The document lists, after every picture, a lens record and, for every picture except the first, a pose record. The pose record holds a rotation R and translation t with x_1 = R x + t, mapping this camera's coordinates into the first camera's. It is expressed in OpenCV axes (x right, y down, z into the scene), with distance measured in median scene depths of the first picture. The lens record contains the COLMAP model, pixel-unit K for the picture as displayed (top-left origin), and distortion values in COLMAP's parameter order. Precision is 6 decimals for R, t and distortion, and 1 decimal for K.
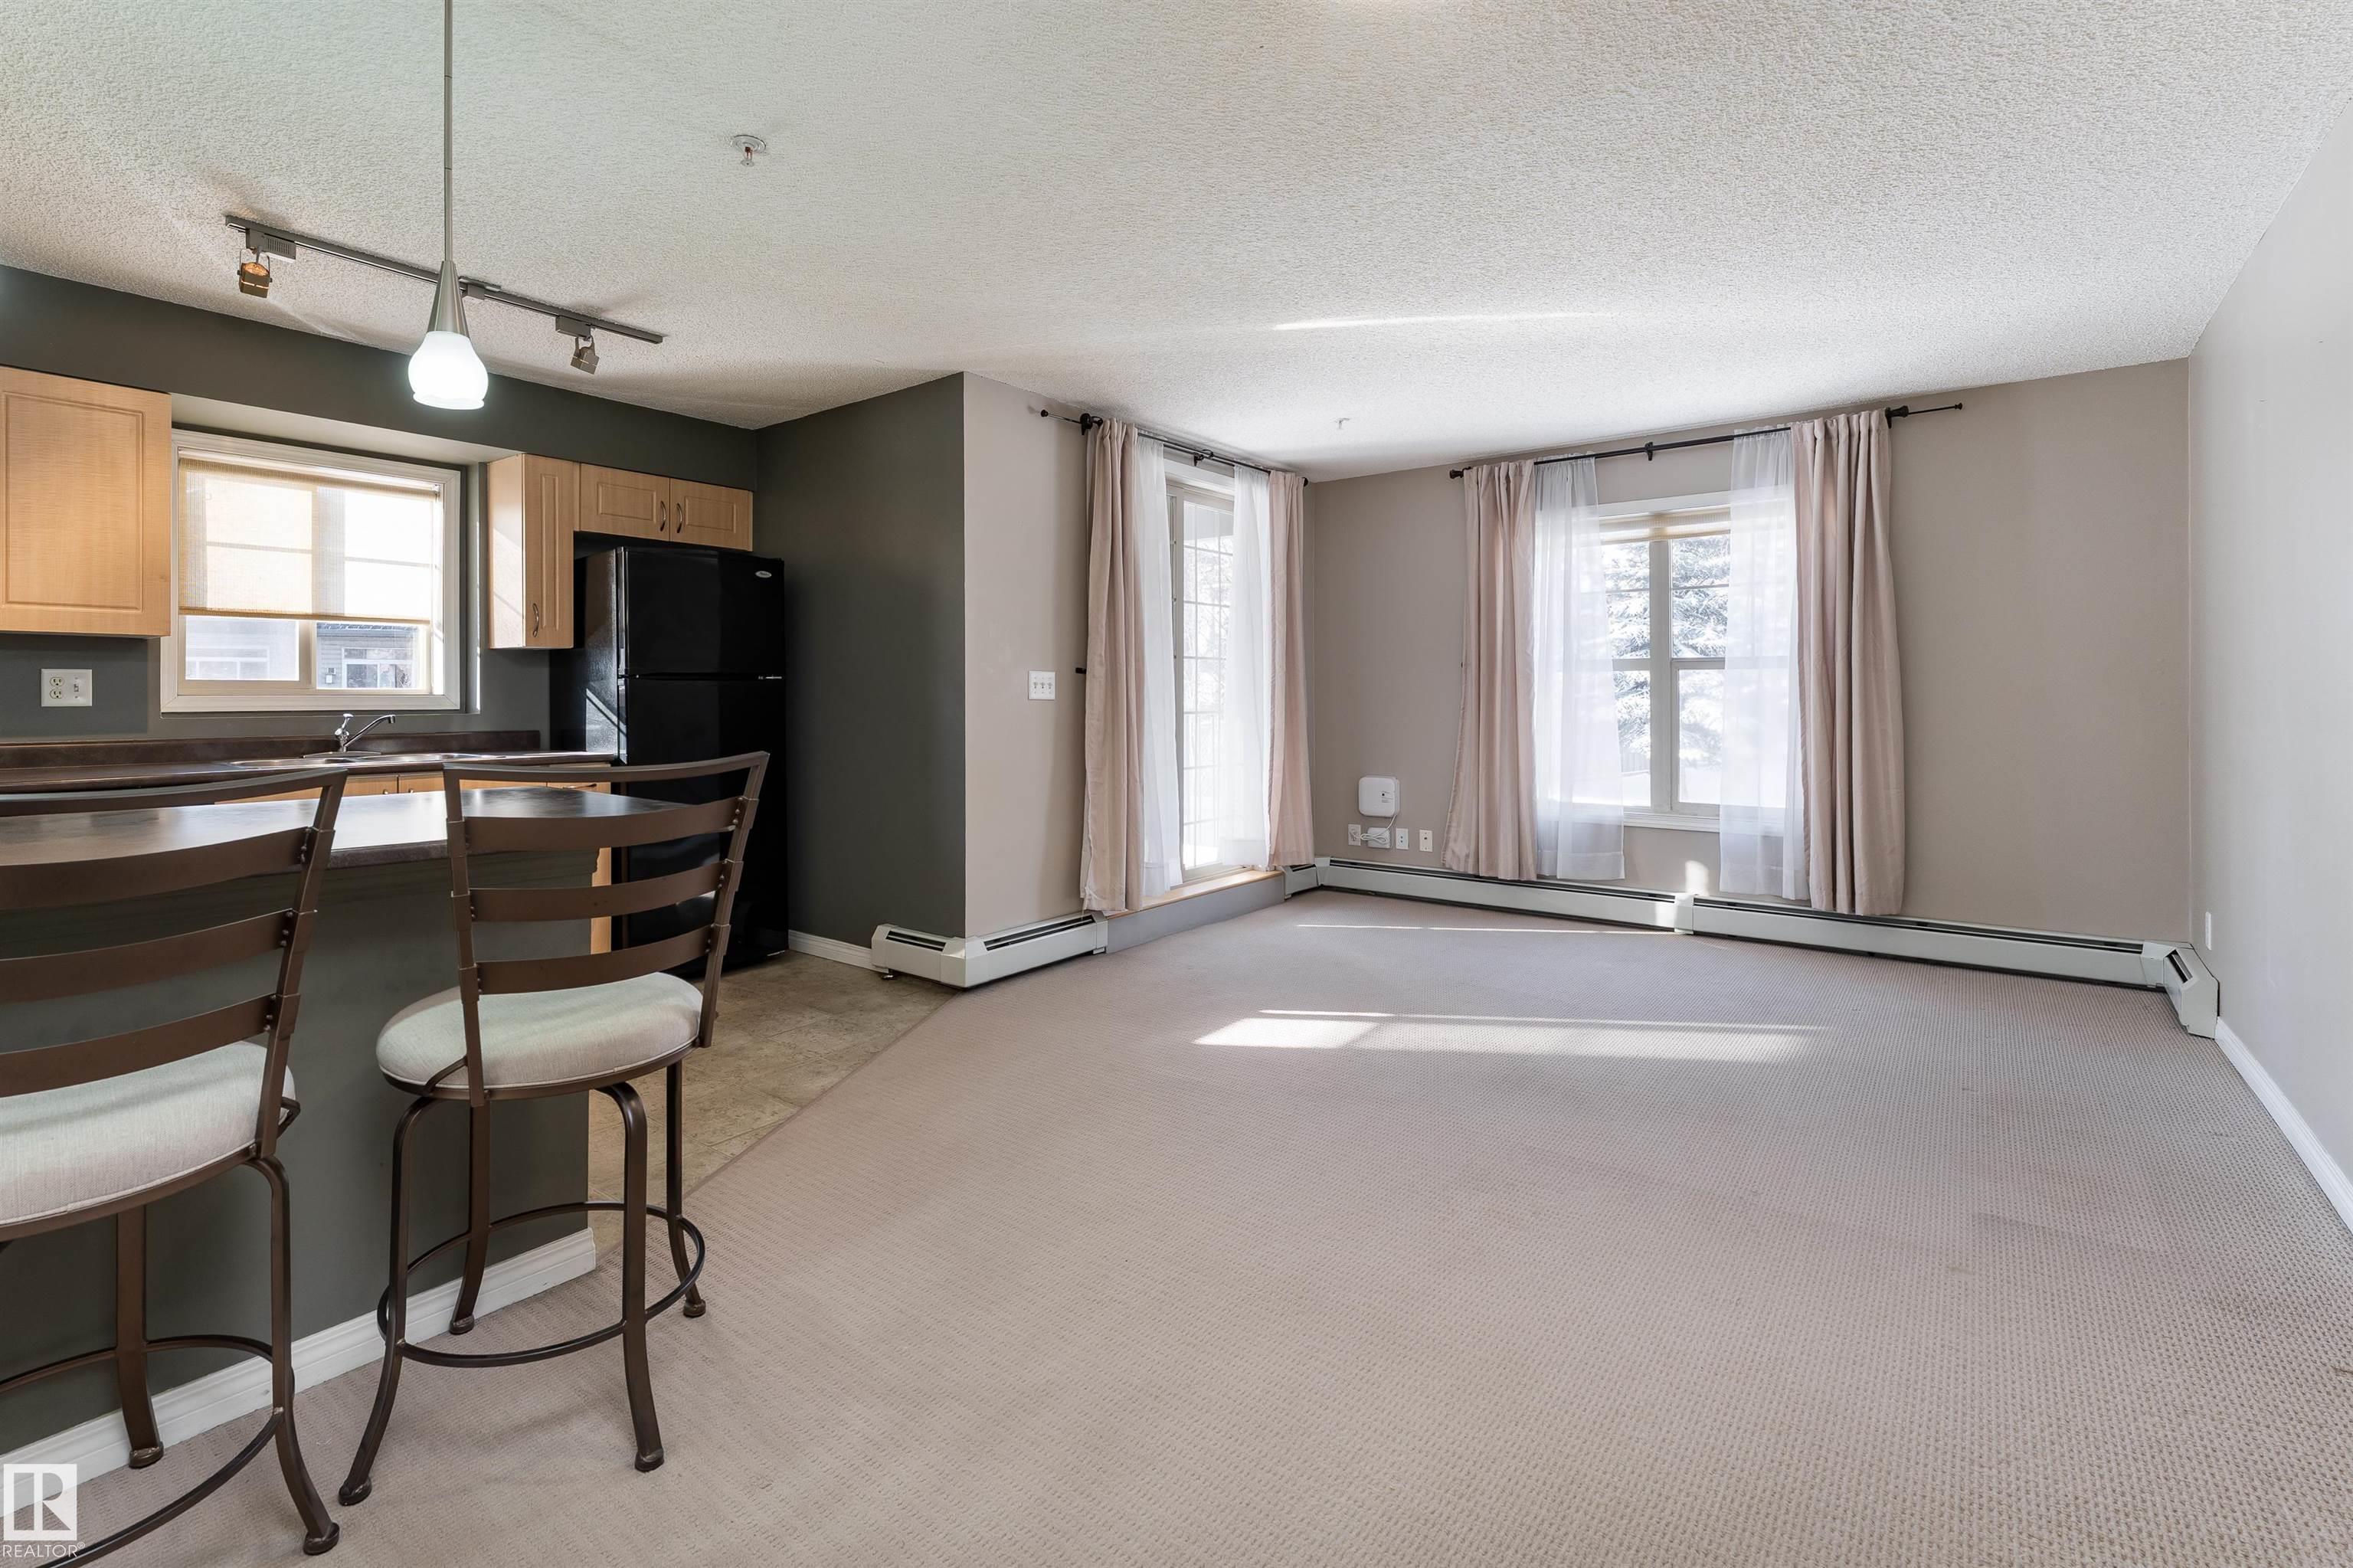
lens RADIAL K [[1087.9, 0, 1030.7], [0, 1087.9, 692.6], [0, 0, 1]] dist [0.000307, -0.000028]
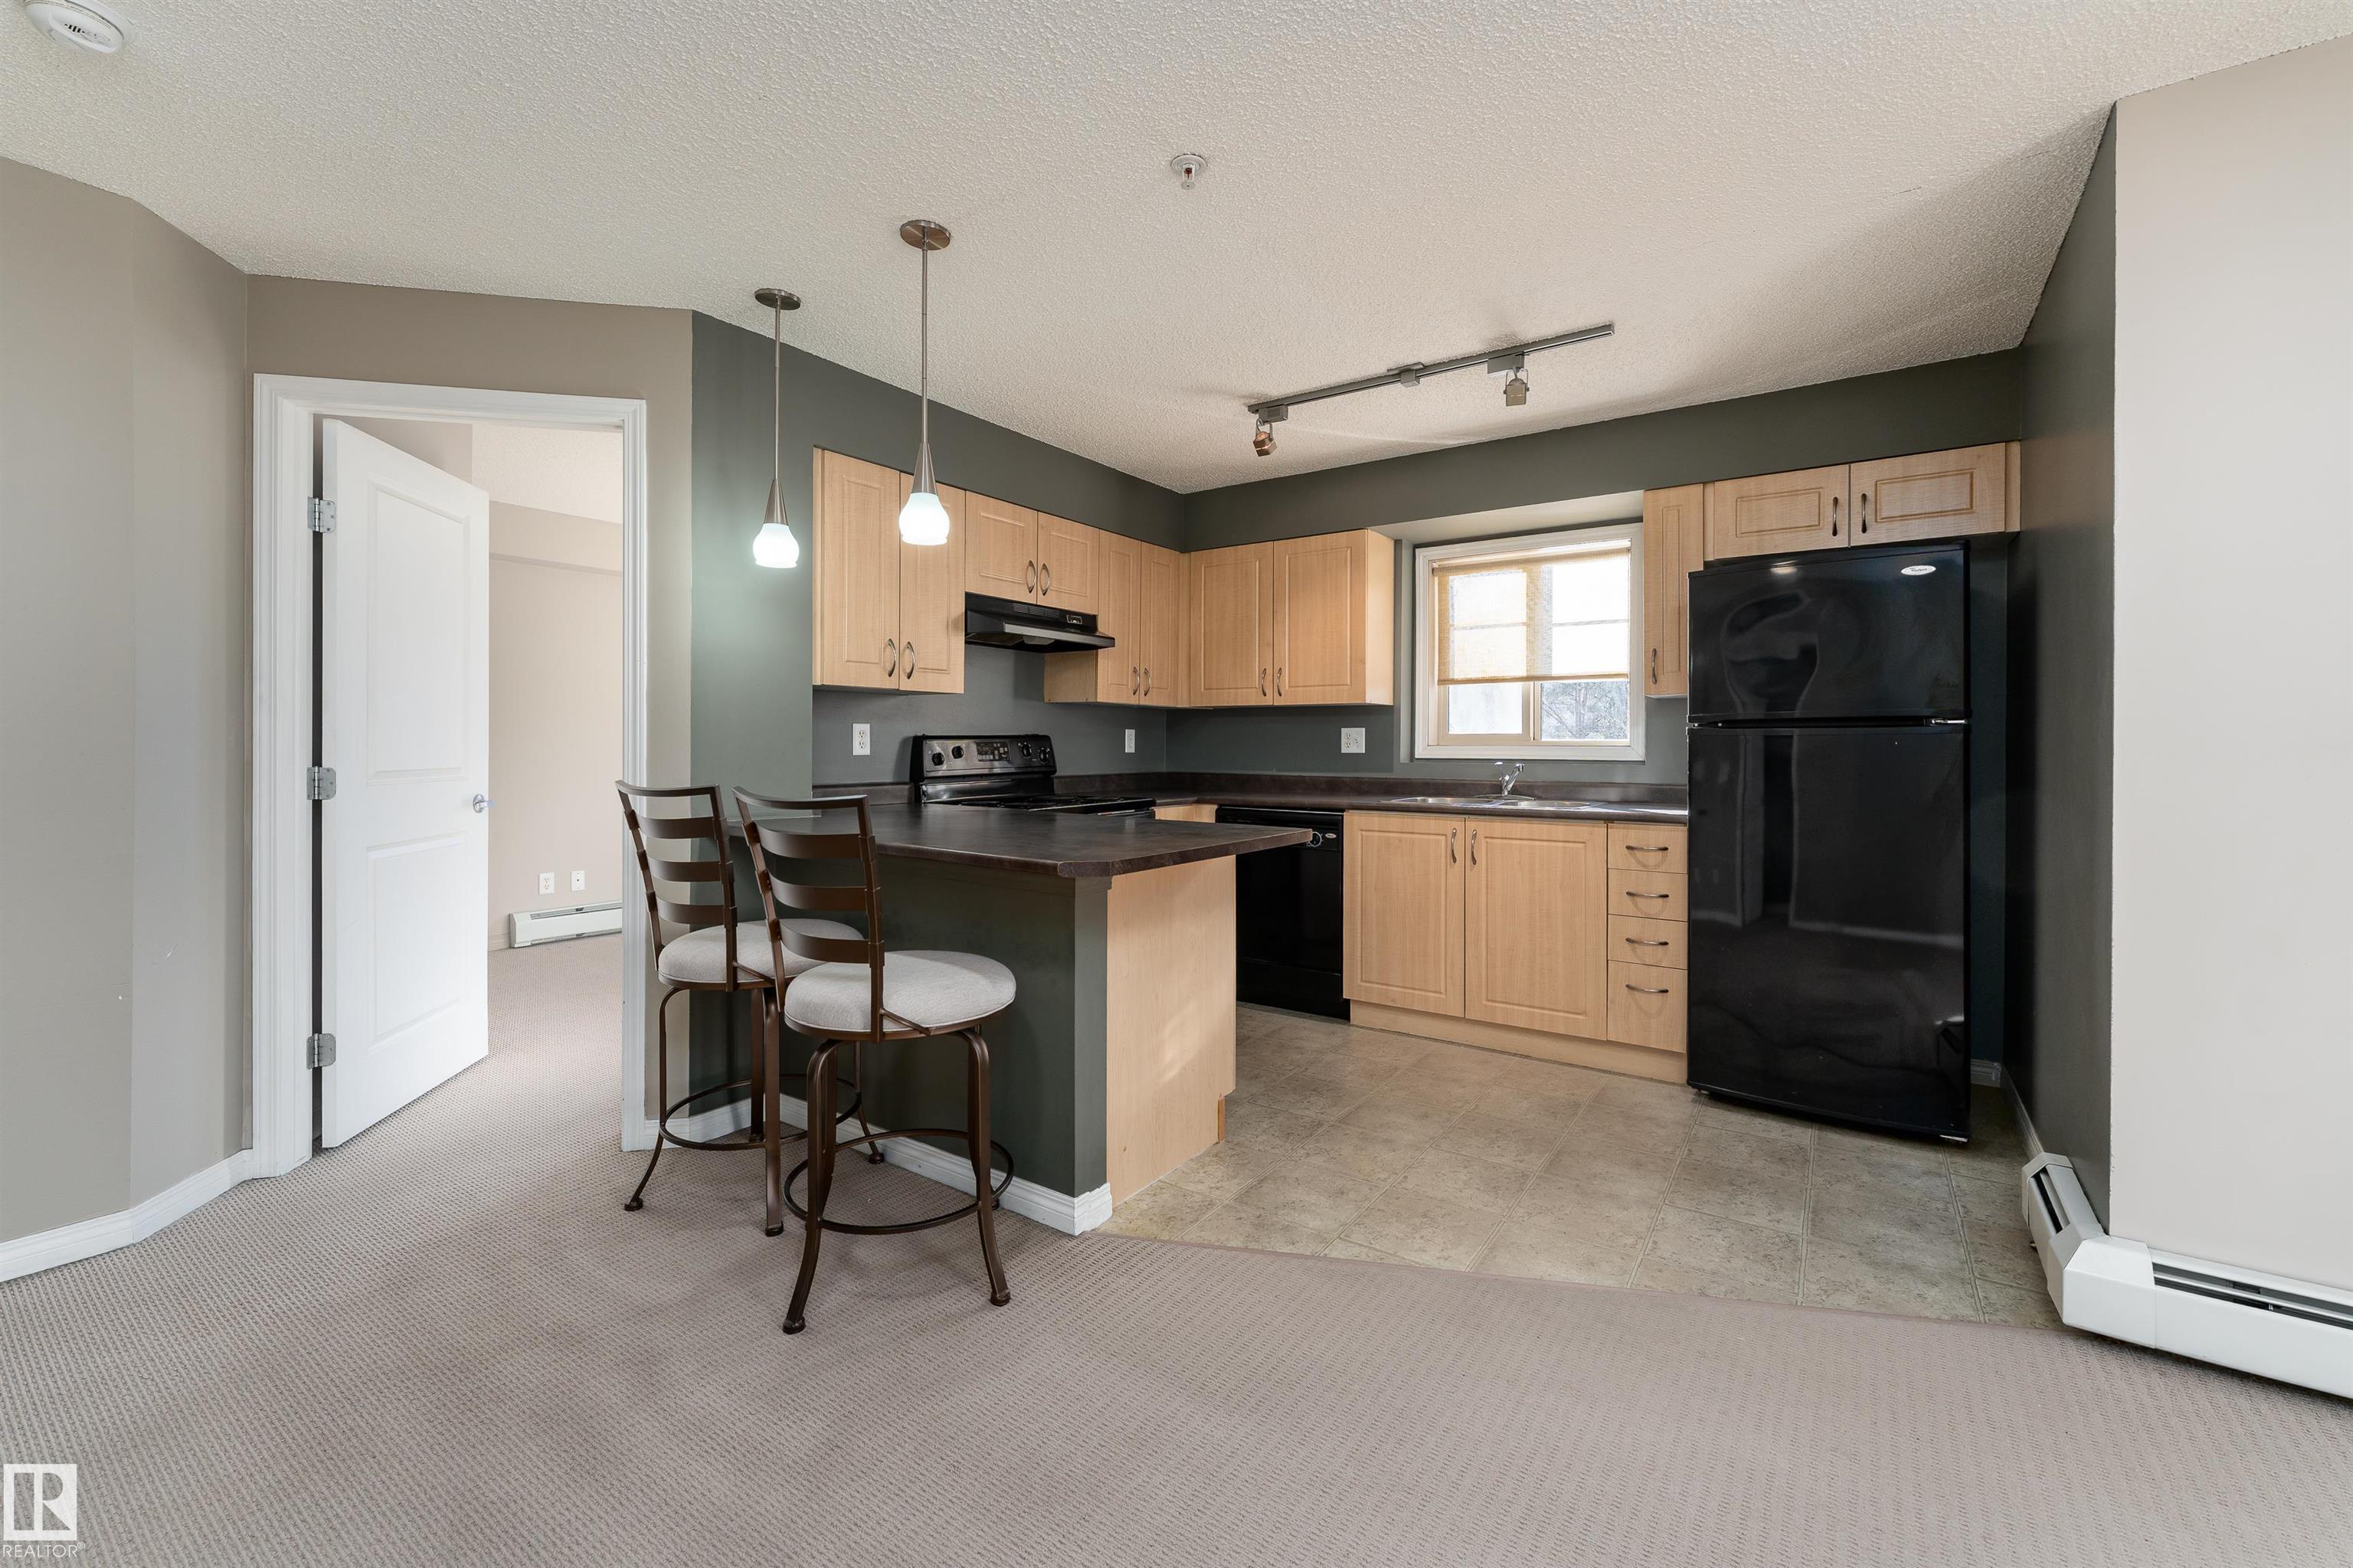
lens RADIAL K [[961.5, 0, 1179.1], [0, 961.5, 747.0], [0, 0, 1]] dist [-0.000201, -0.000047]
pose [[0.103727, 0.003747, -0.994599, 0.300664], [-0.000631, 0.999993, 0.003702, -0.000352], [0.994606, 0.000243, 0.103728, 0.473098]]
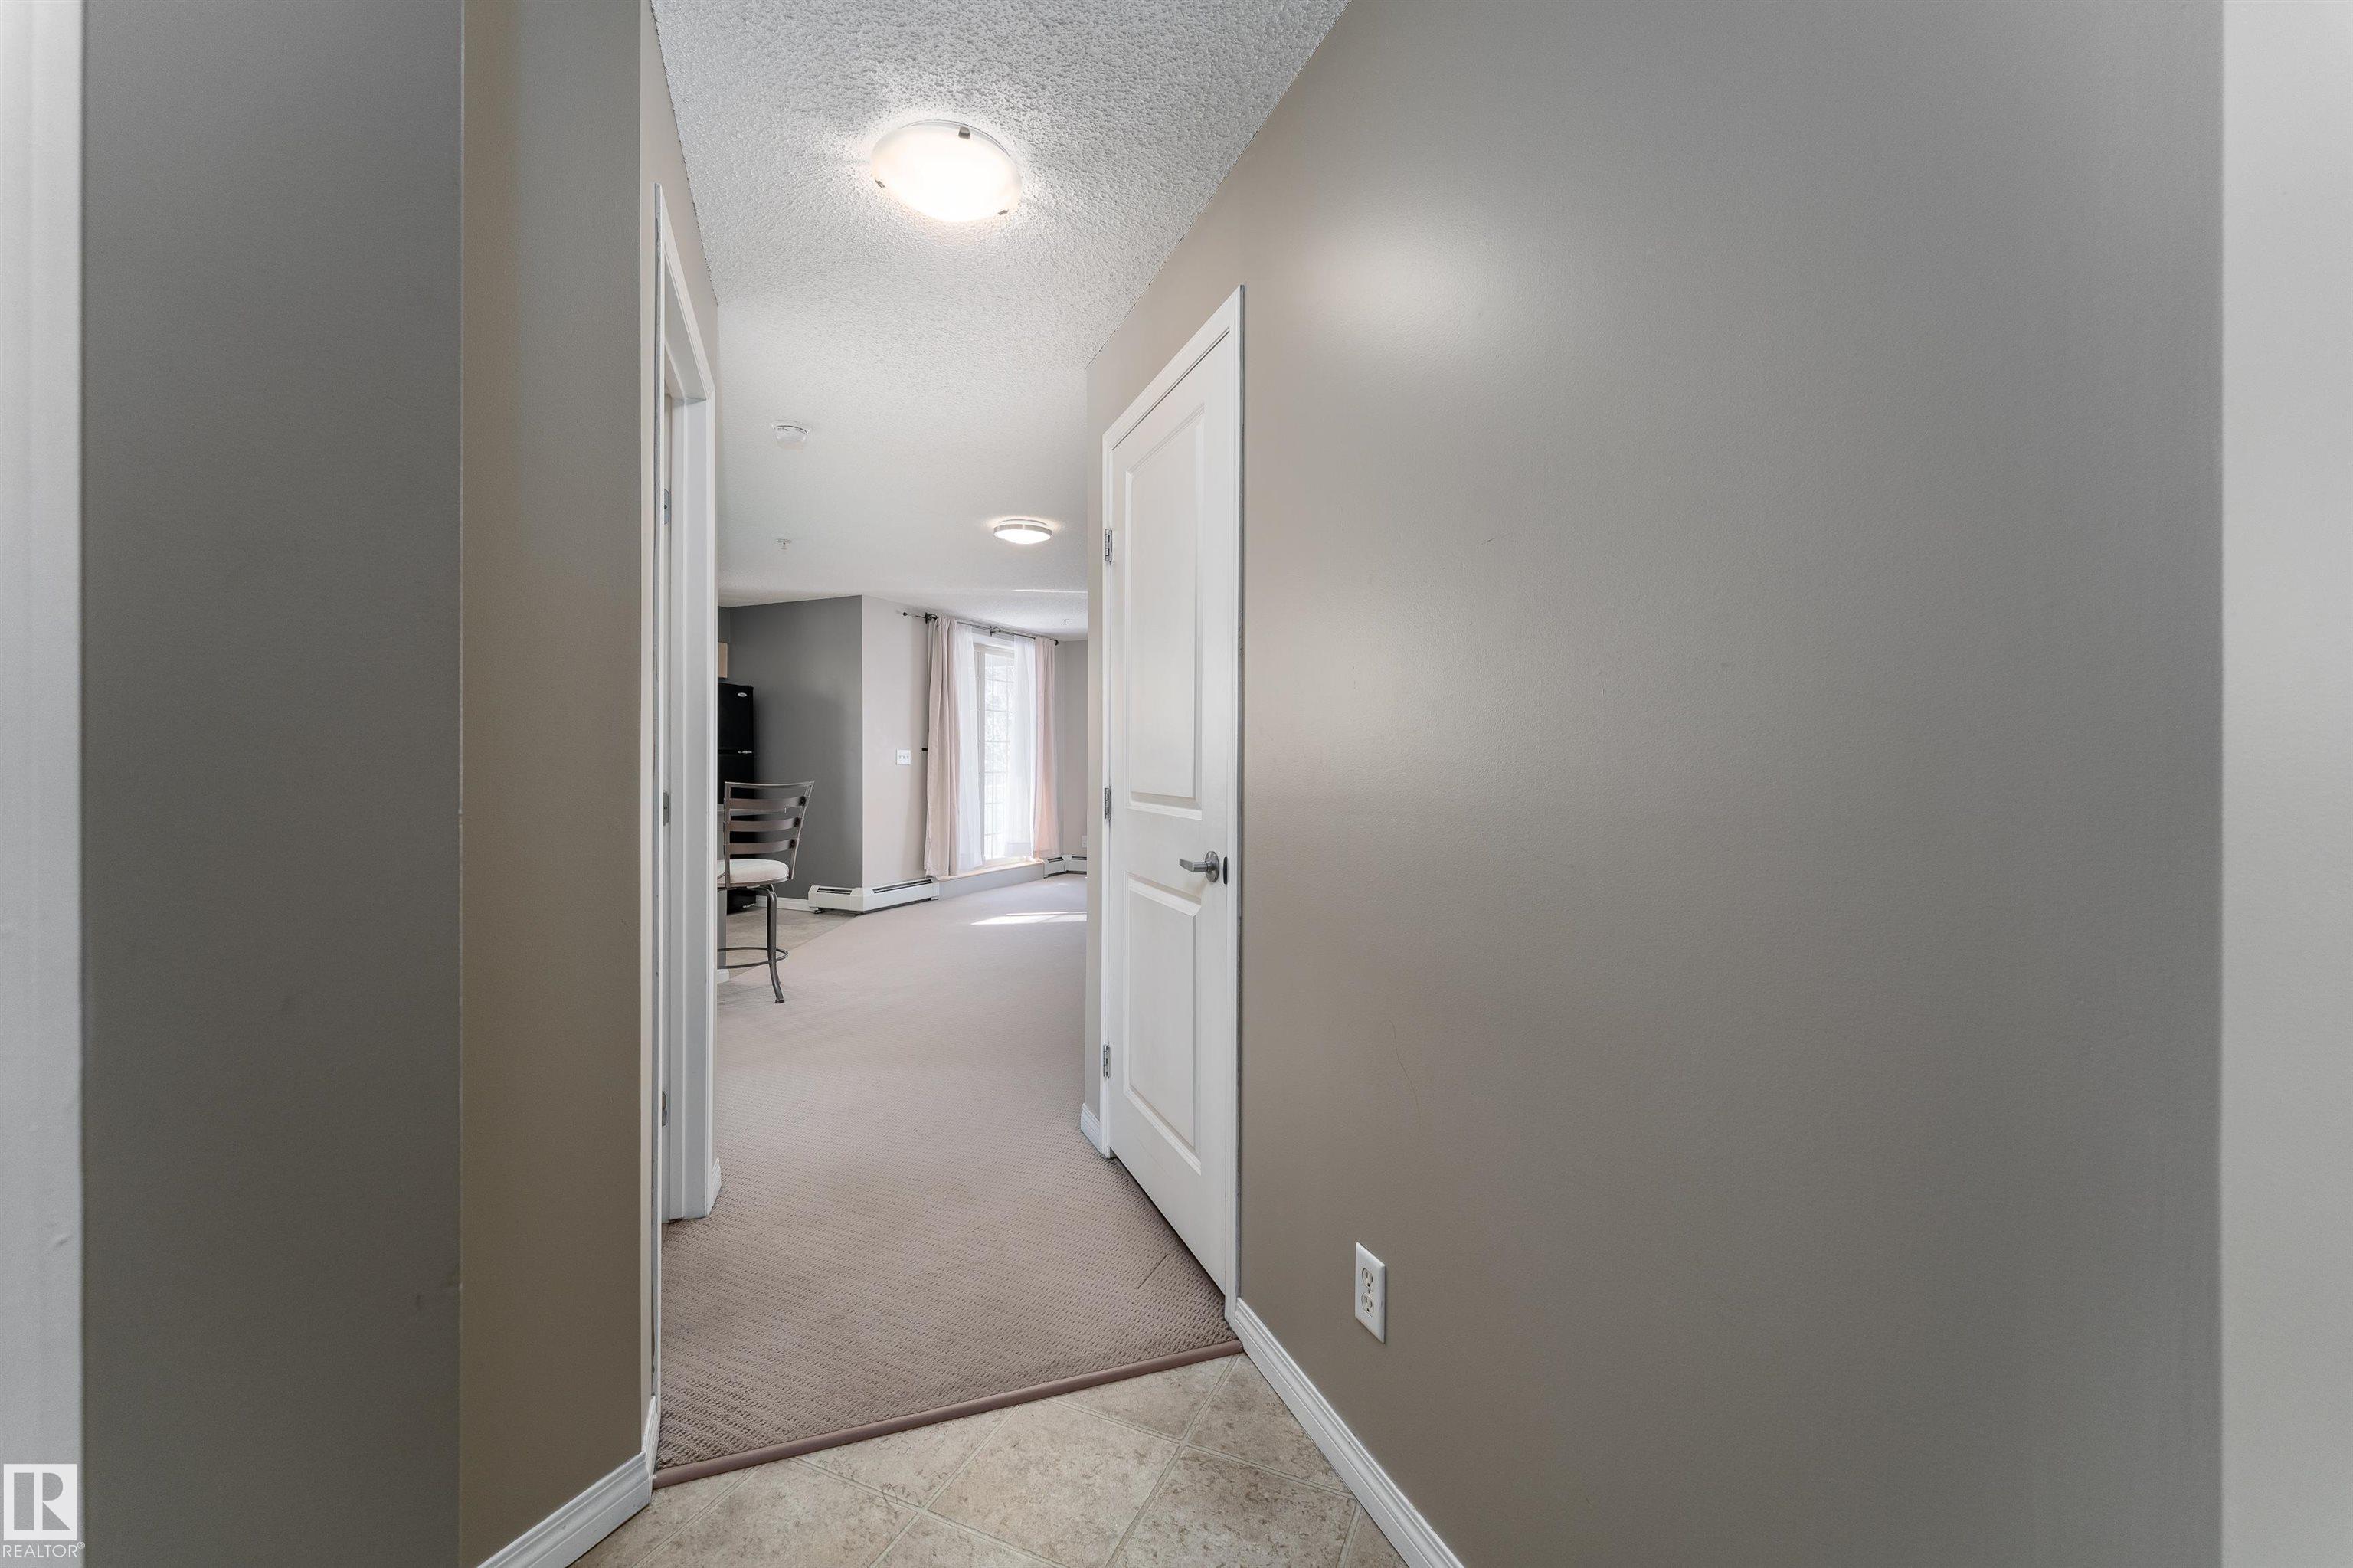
lens RADIAL K [[961.2, 0, 1177.8], [0, 961.2, 758.3], [0, 0, 1]] dist [0.000418, -0.000253]
pose [[0.956507, 0.001953, 0.291703, -0.020339], [-0.001502, 0.999997, -0.001771, -0.002182], [-0.291706, 0.001256, 0.956507, -0.719777]]
